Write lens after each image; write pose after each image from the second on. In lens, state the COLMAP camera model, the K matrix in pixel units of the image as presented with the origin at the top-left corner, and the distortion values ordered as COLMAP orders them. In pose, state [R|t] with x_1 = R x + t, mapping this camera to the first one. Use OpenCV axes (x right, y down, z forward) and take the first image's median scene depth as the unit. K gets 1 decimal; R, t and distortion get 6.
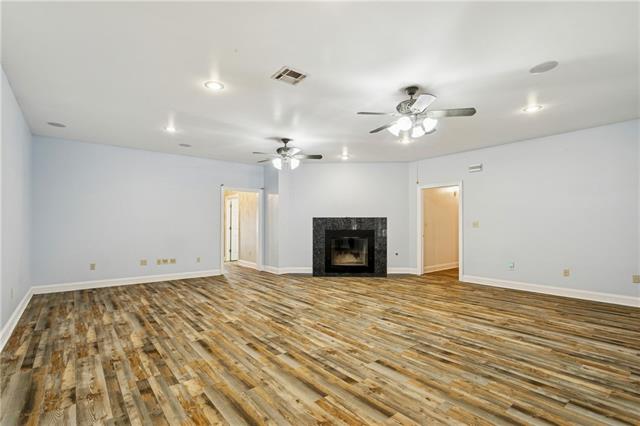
lens RADIAL K [[307.2, 0, 319.0], [0, 307.2, 215.0], [0, 0, 1]] dist [0.000724, 0.000496]
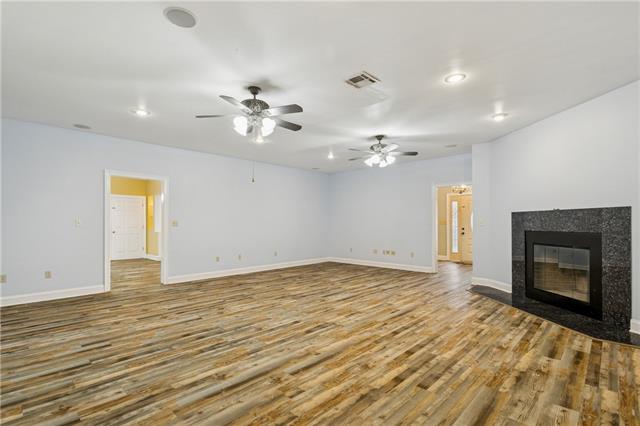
lens RADIAL K [[307.2, 0, 319.3], [0, 307.2, 218.8], [0, 0, 1]] dist [0.000724, 0.000496]
pose [[0.129542, -0.012985, -0.991489, 1.330655], [0.034241, 0.999376, -0.008615, 0.032399], [0.990983, -0.032833, 0.129906, 1.081650]]
